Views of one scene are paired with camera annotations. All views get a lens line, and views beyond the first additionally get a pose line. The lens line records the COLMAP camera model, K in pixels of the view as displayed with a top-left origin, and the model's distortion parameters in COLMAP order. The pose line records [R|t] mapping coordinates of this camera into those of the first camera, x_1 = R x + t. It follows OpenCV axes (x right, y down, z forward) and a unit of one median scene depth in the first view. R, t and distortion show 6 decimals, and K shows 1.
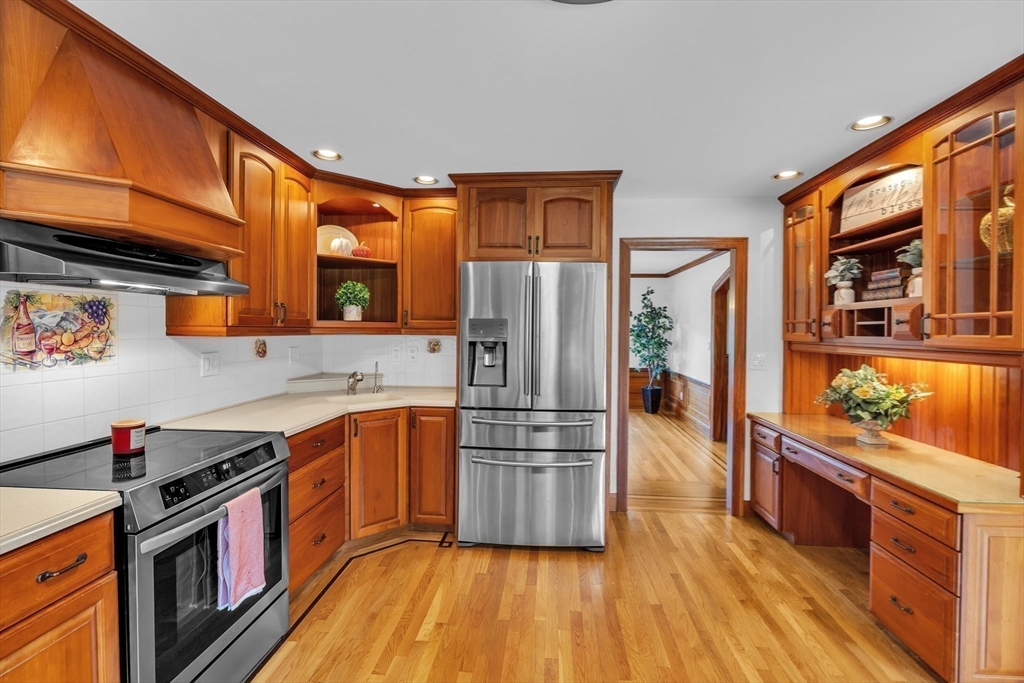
lens RADIAL K [[464.2, 0, 515.7], [0, 464.2, 339.0], [0, 0, 1]] dist [-0.013109, 0.001082]
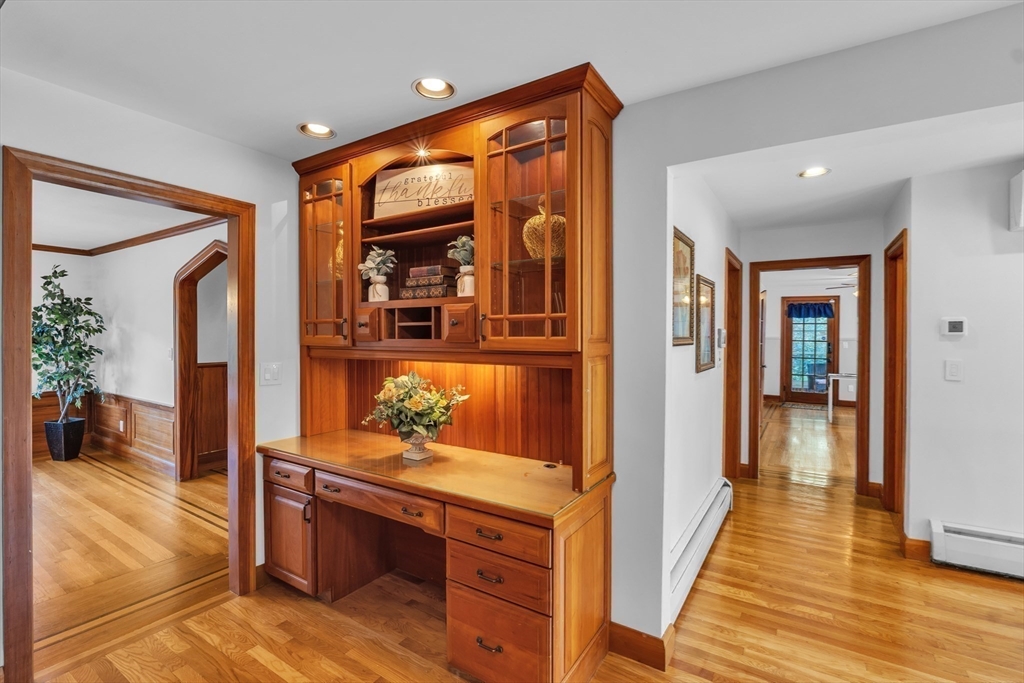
lens RADIAL K [[464.2, 0, 516.4], [0, 464.2, 337.7], [0, 0, 1]] dist [-0.013109, 0.001082]
pose [[0.470351, -0.011624, 0.882403, 0.061058], [0.018470, 0.999824, 0.003325, -0.006496], [-0.882286, 0.014734, 0.470483, 0.348303]]
